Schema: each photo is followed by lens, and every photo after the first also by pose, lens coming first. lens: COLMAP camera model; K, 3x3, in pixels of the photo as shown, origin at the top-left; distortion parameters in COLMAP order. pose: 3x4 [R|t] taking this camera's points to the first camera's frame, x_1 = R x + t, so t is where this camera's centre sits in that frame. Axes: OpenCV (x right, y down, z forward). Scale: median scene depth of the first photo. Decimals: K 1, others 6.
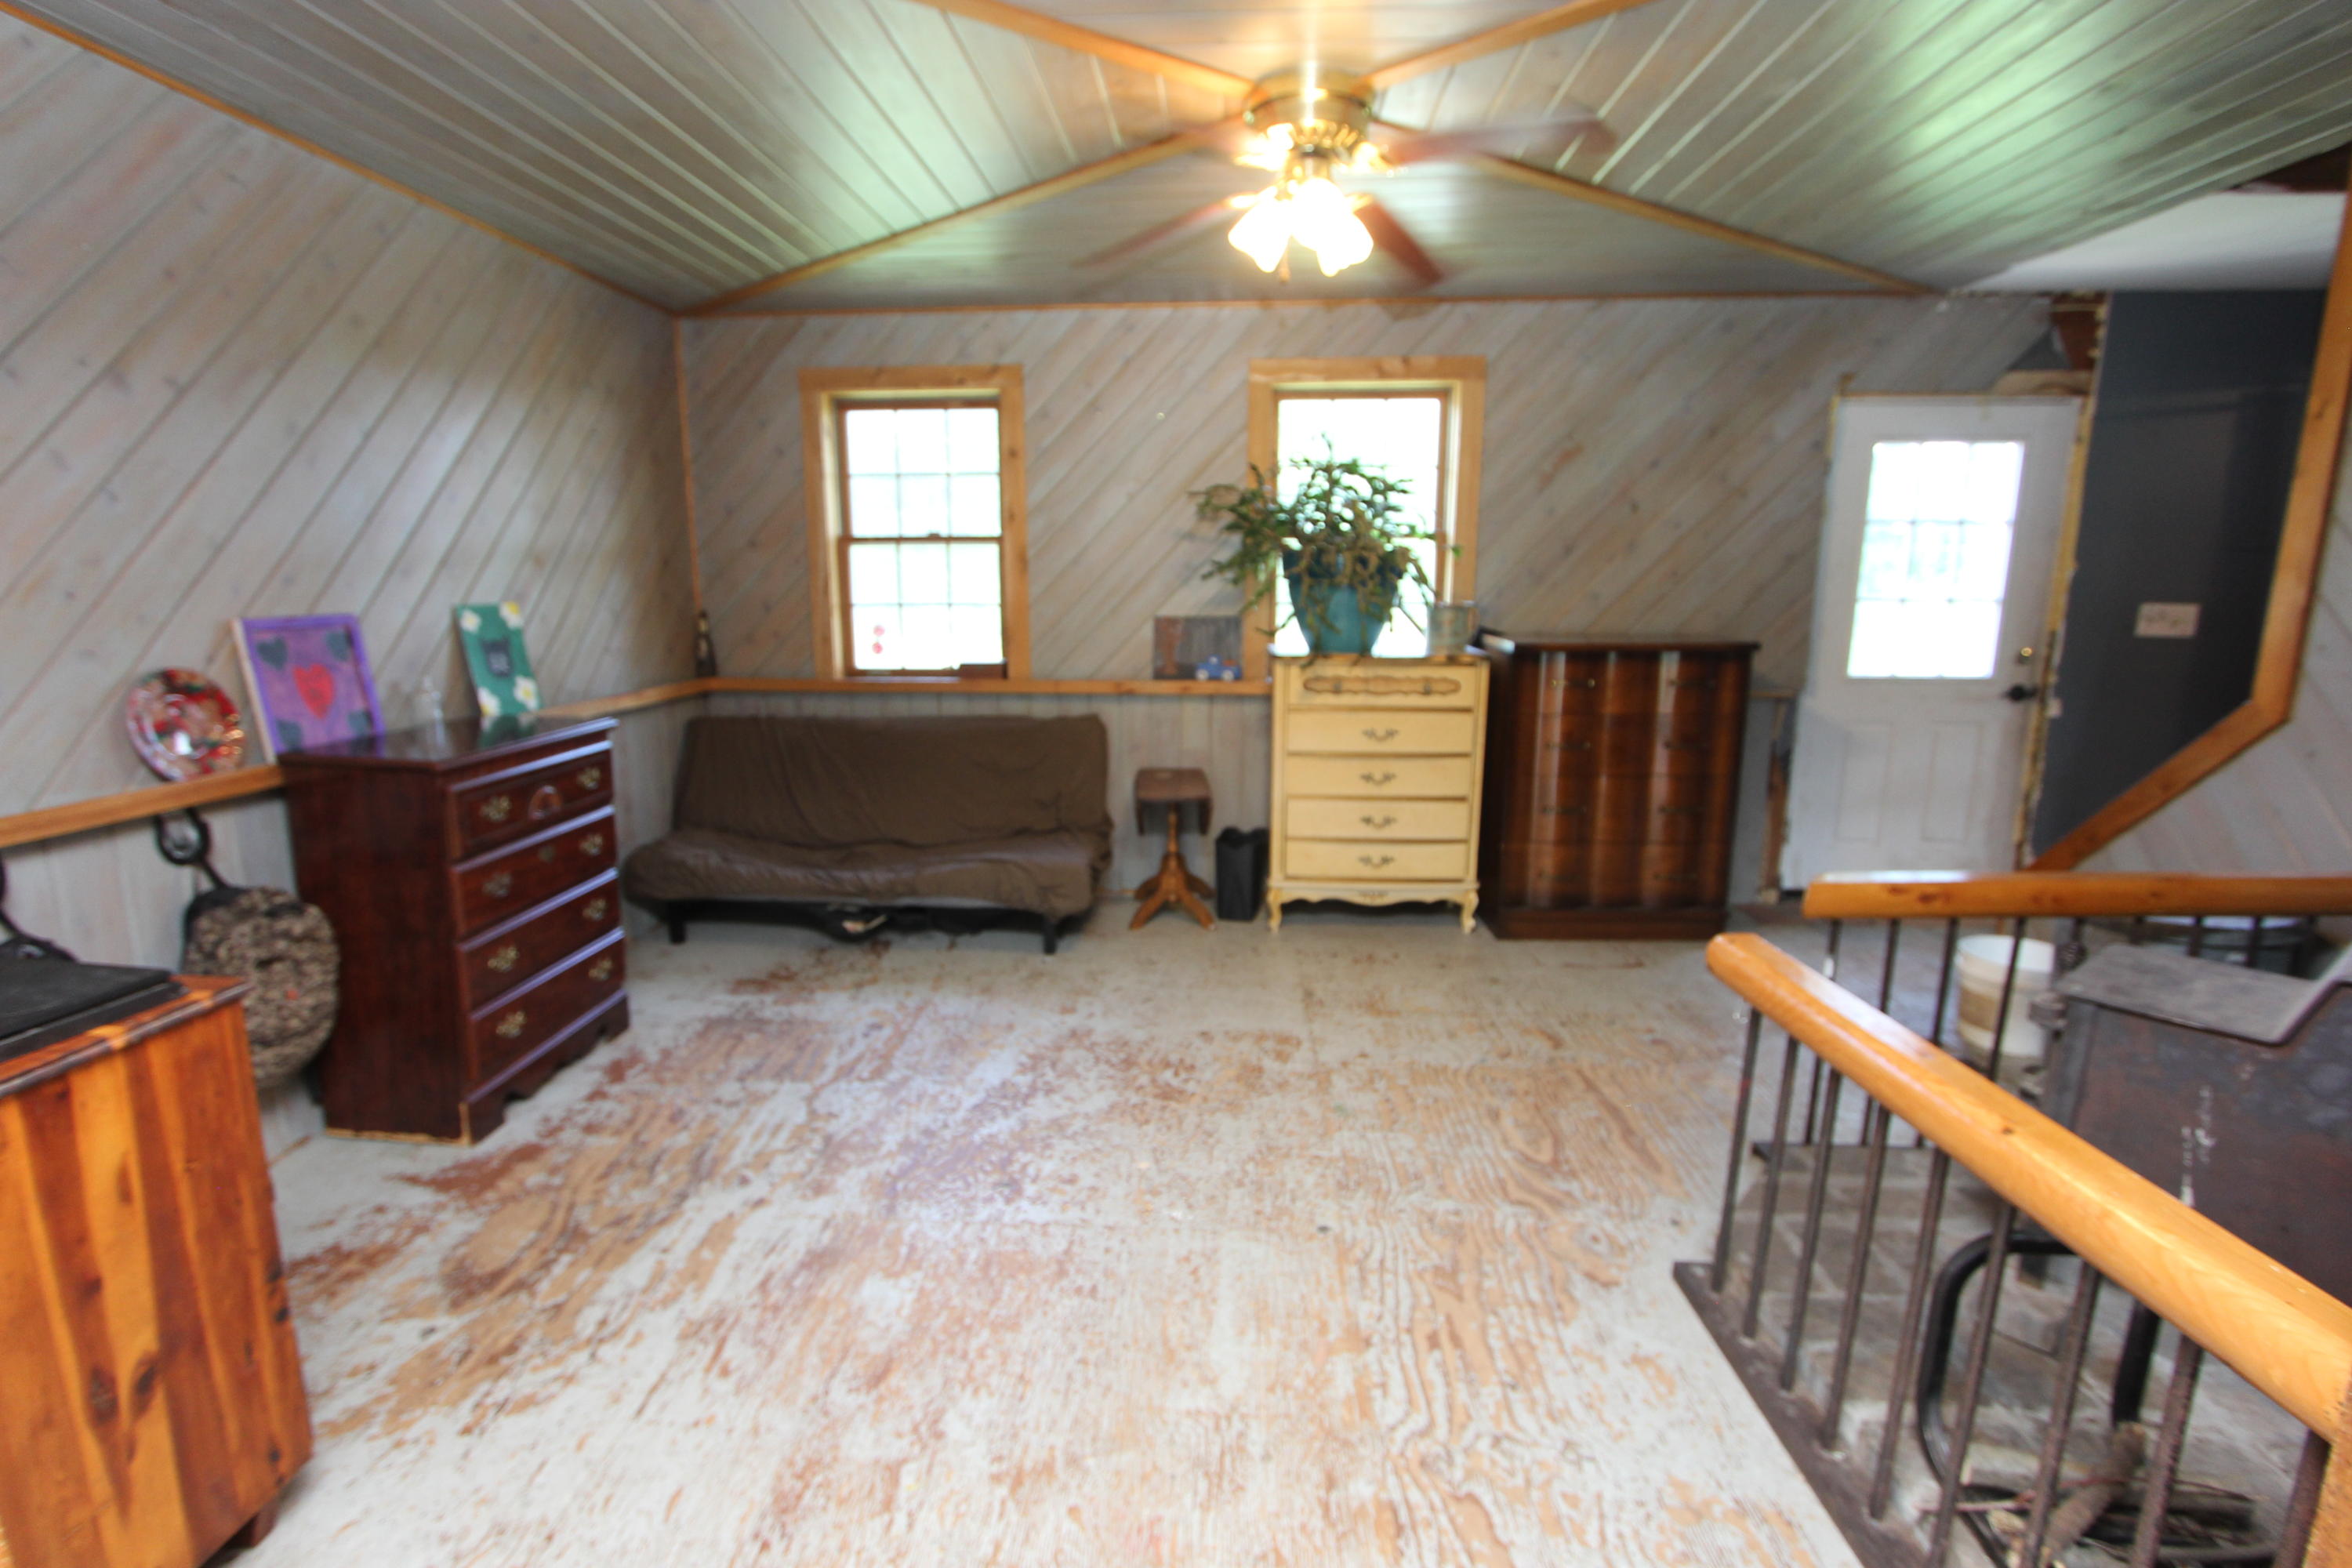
lens RADIAL K [[1091.3, 0, 1164.4], [0, 1091.3, 789.6], [0, 0, 1]] dist [-0.017411, 0.003069]
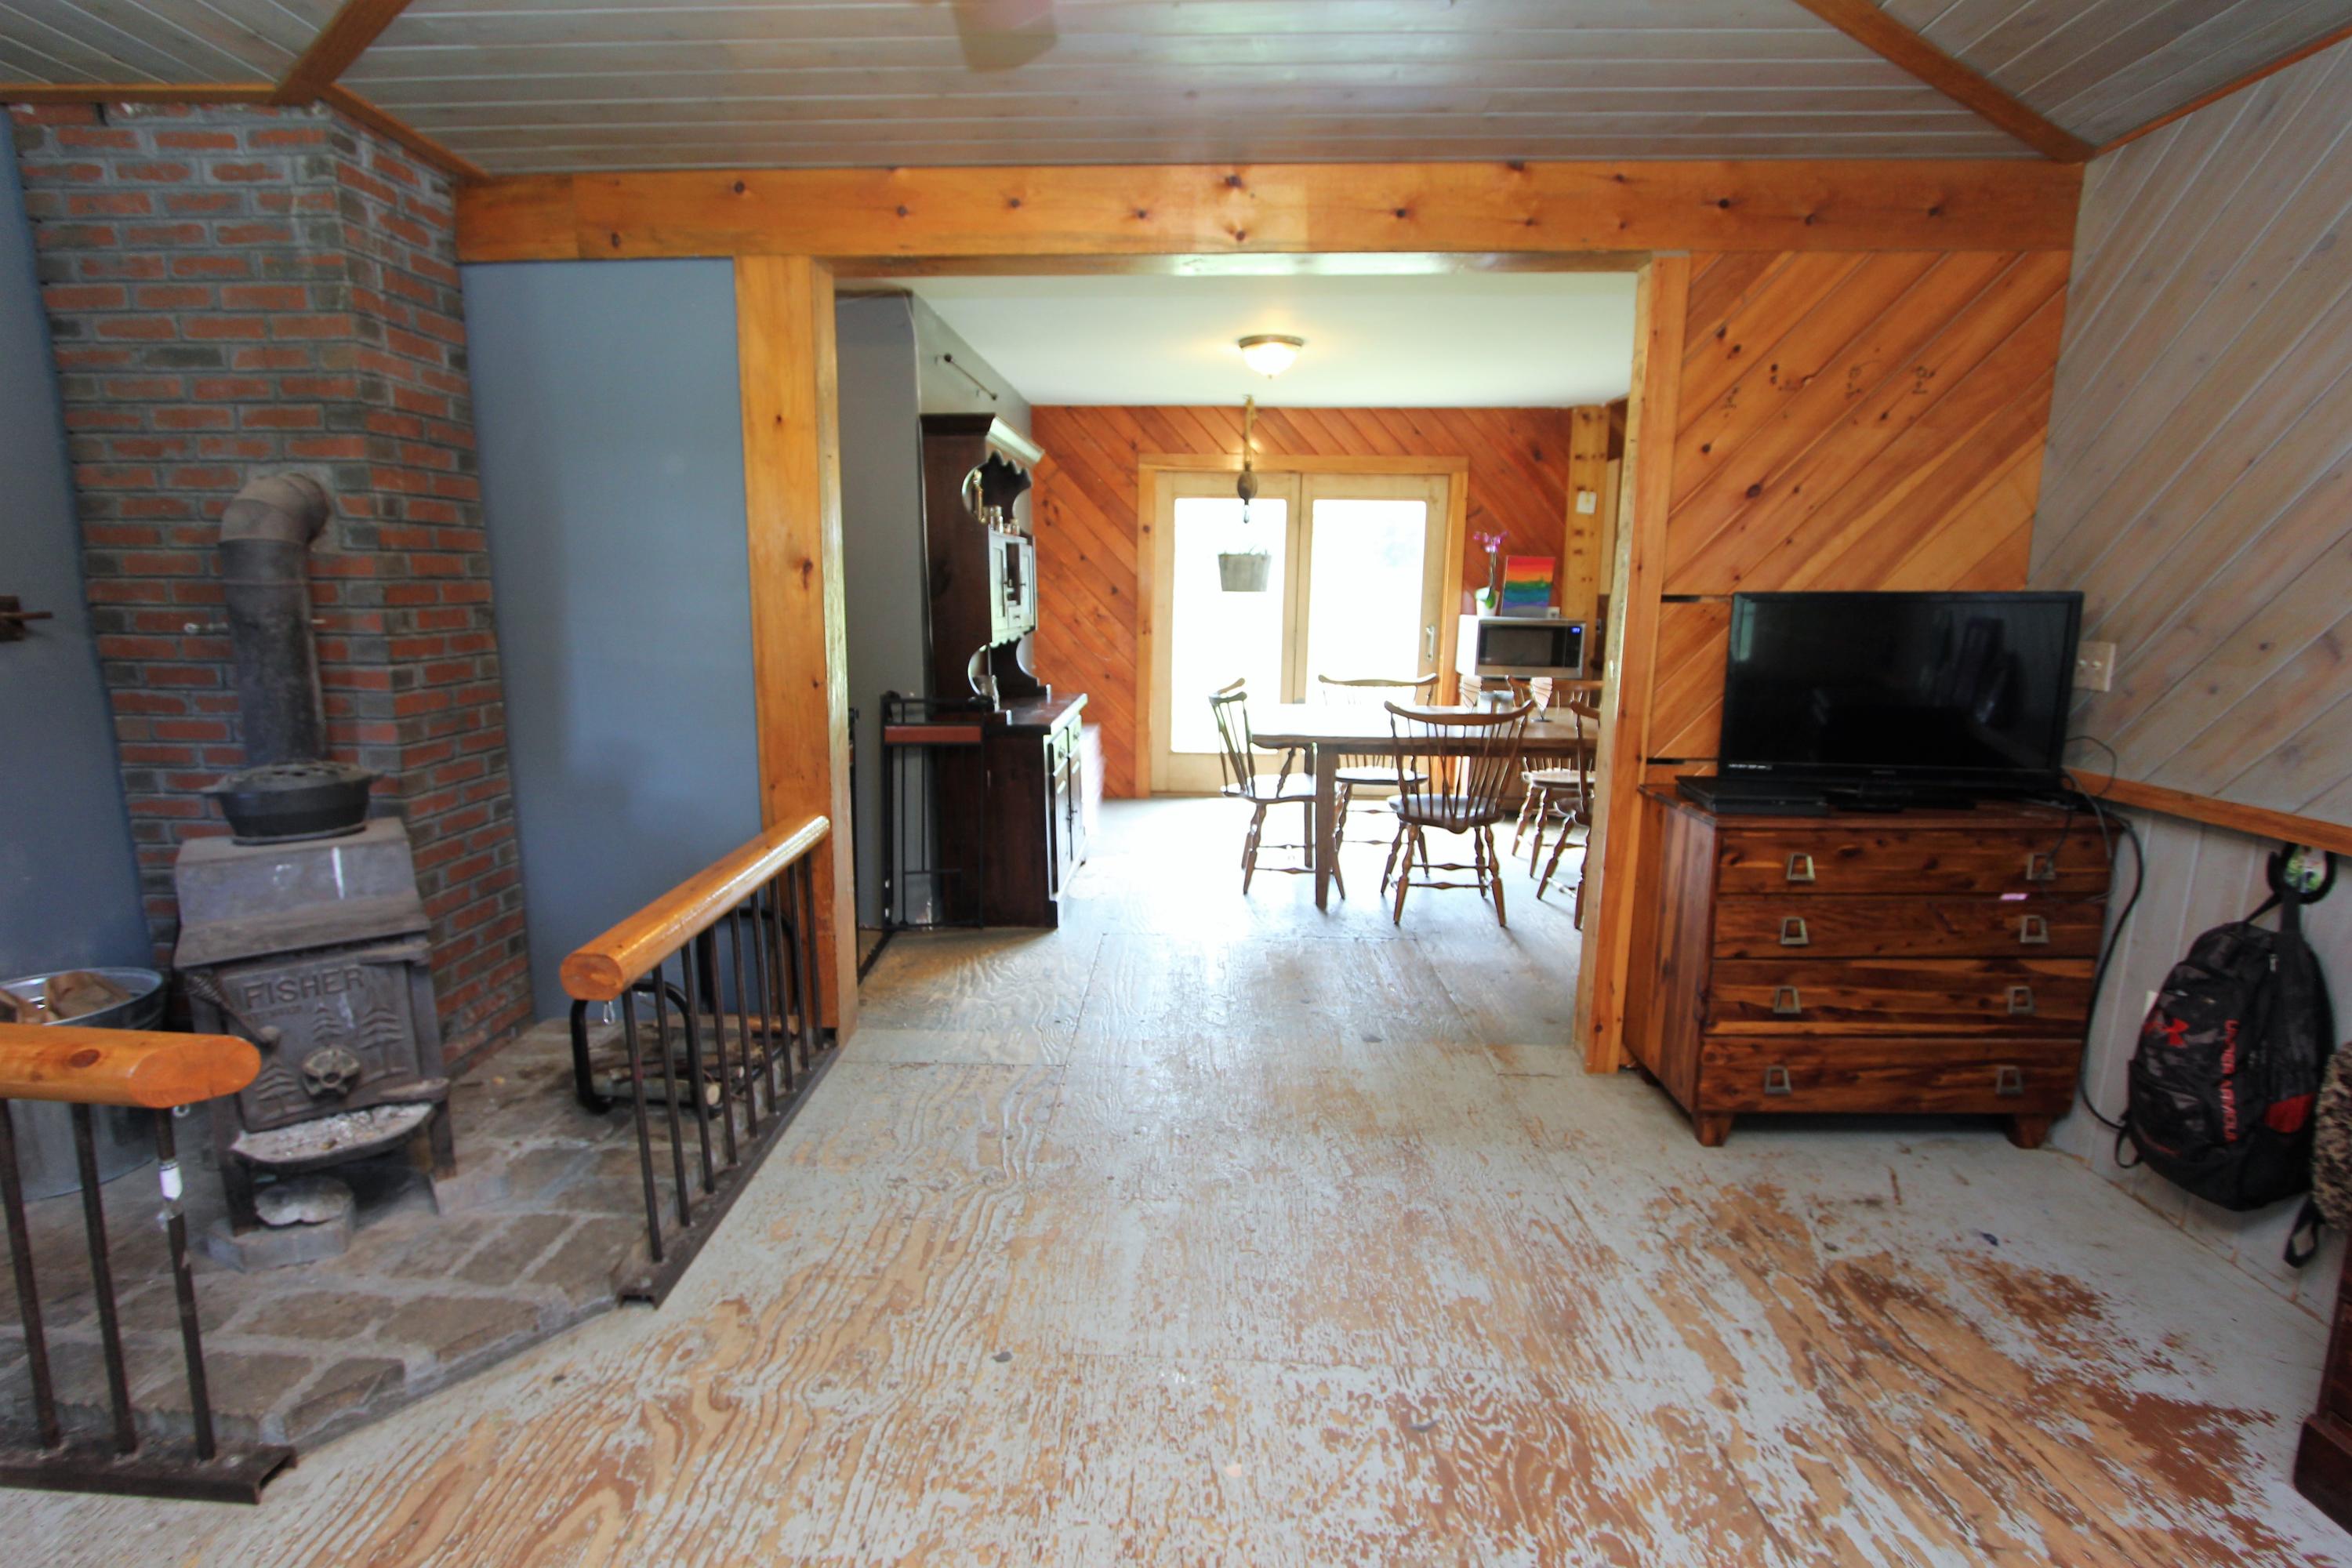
lens RADIAL K [[1091.3, 0, 1164.4], [0, 1091.3, 789.6], [0, 0, 1]] dist [-0.017411, 0.003069]
pose [[-0.999624, -0.002368, -0.027336, 0.024513], [-0.012217, 0.930468, 0.366169, -0.163672], [0.024568, 0.366365, -0.930147, 0.858655]]
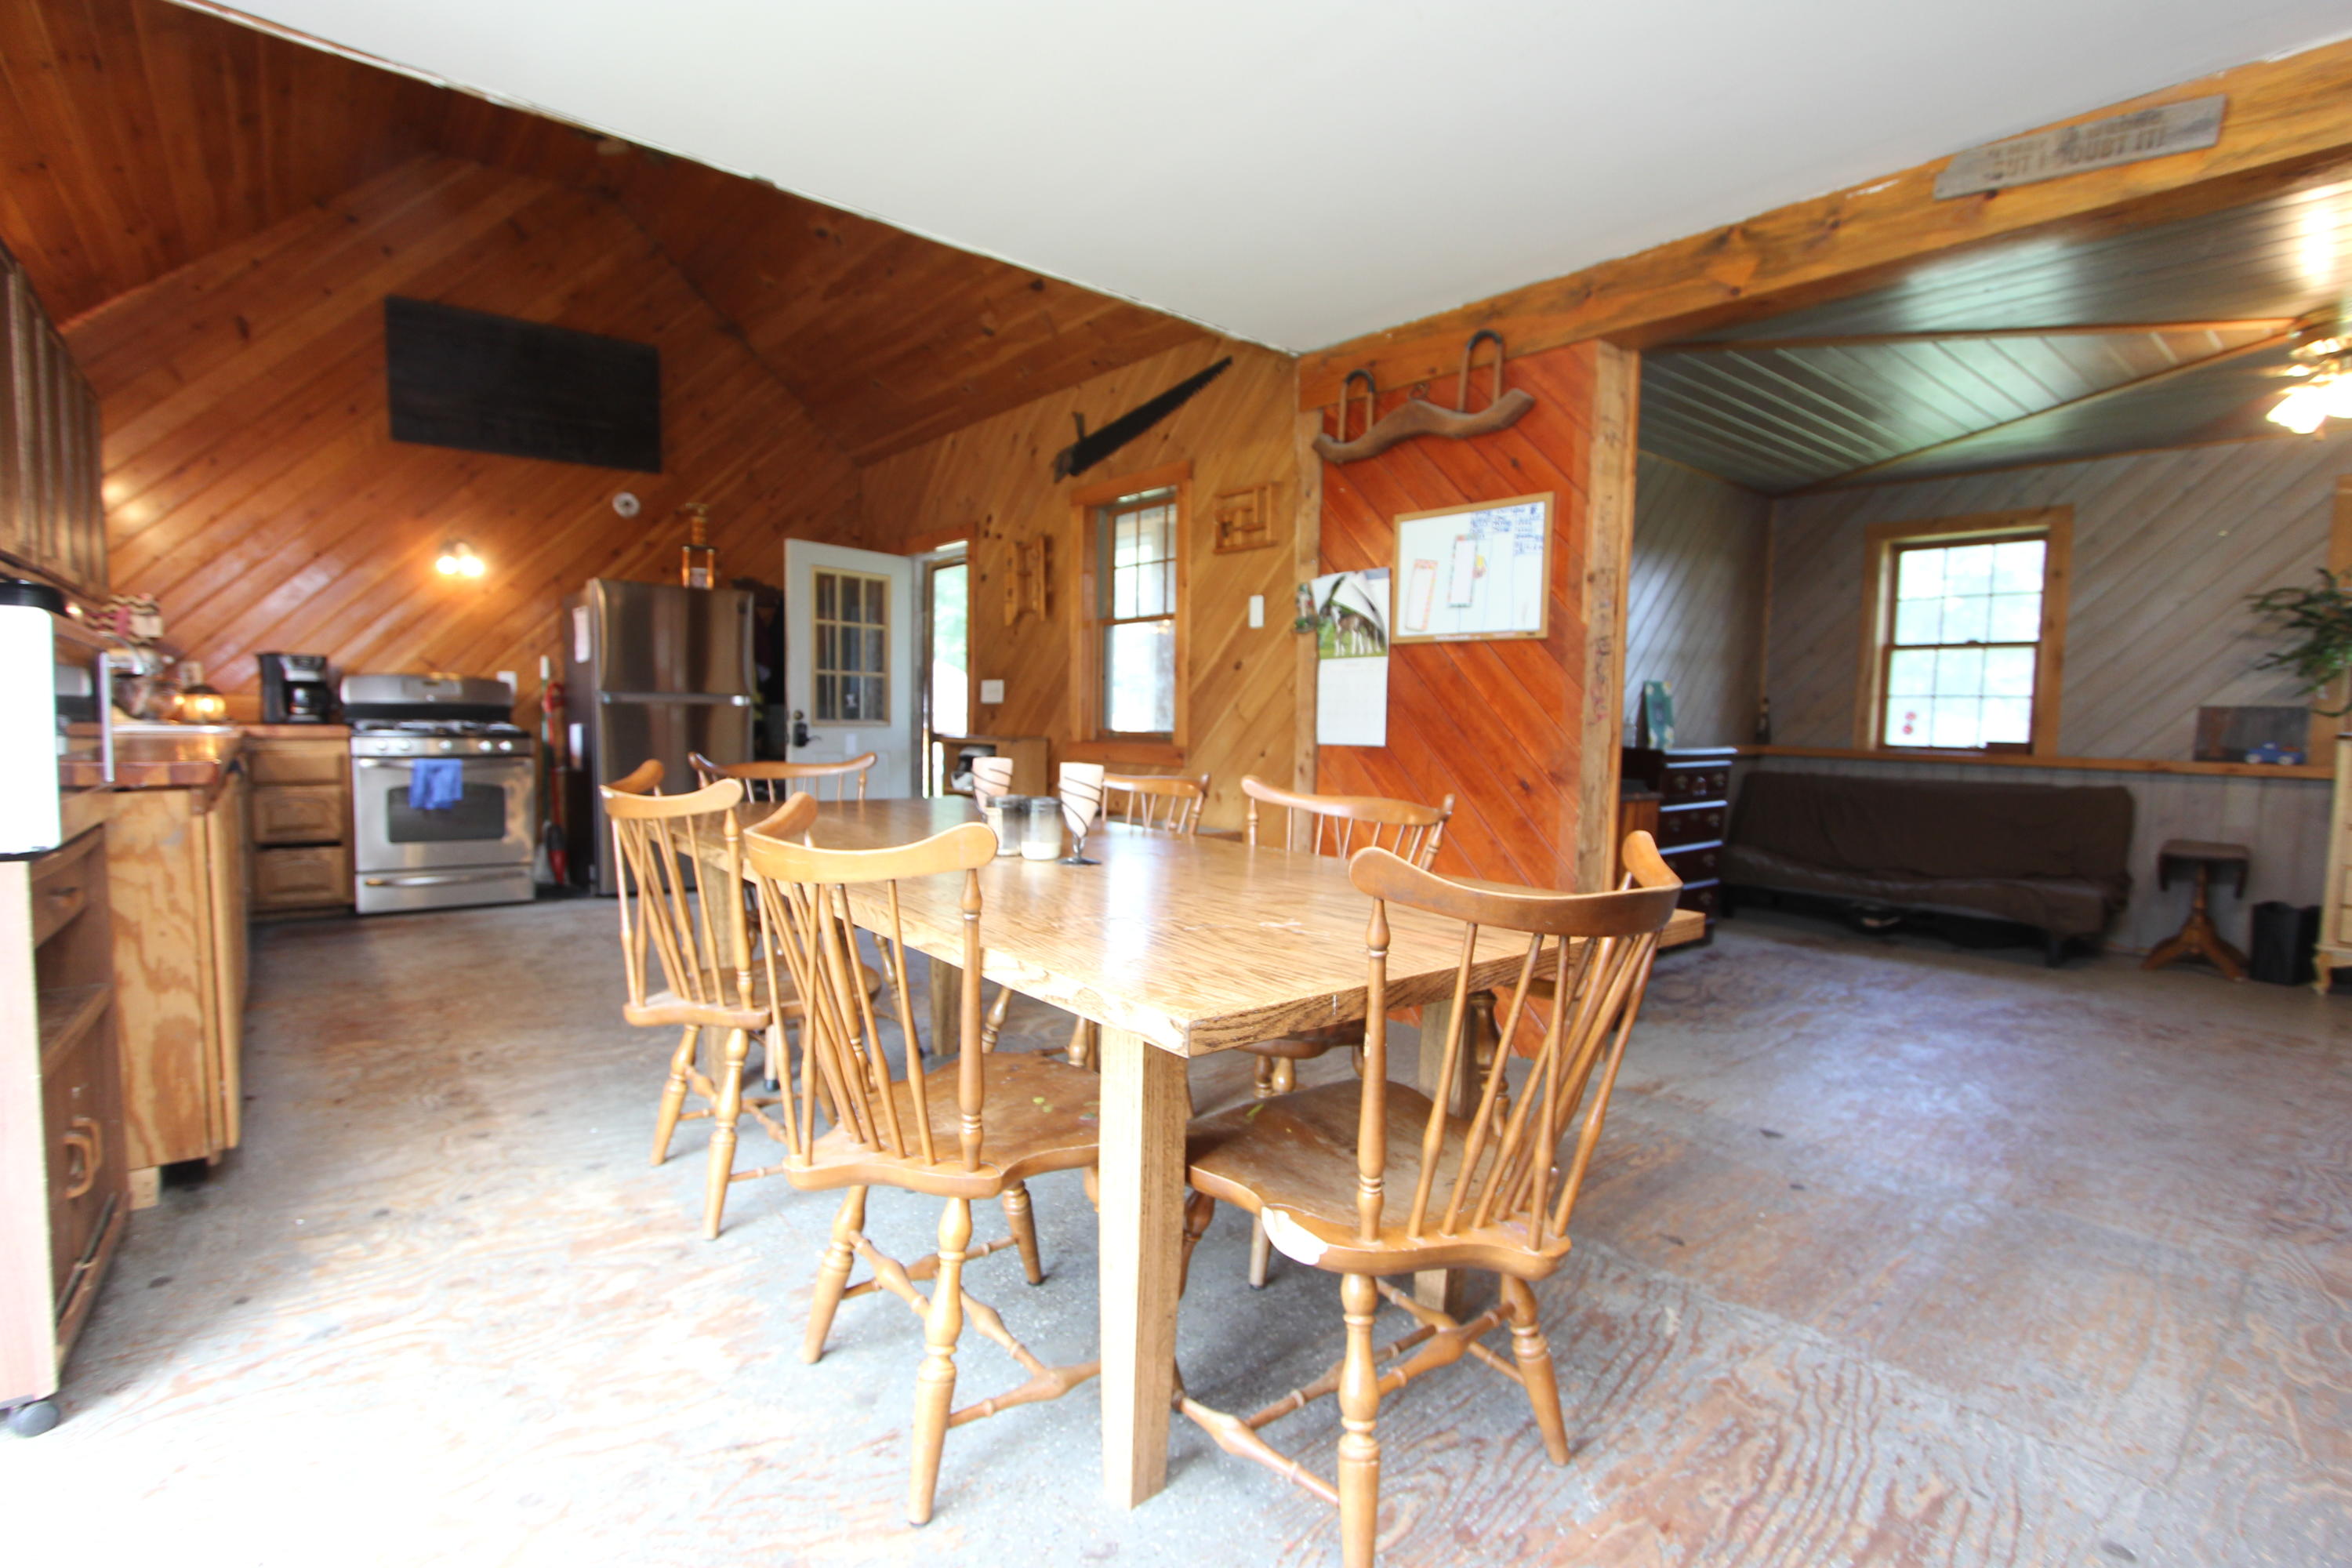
lens RADIAL K [[1091.3, 0, 1164.4], [0, 1091.3, 789.6], [0, 0, 1]] dist [-0.017411, 0.003069]
pose [[0.689738, 0.067185, -0.720935, 0.062881], [-0.159246, 0.985382, -0.060525, 0.171474], [0.706330, 0.156552, 0.690354, -0.535572]]
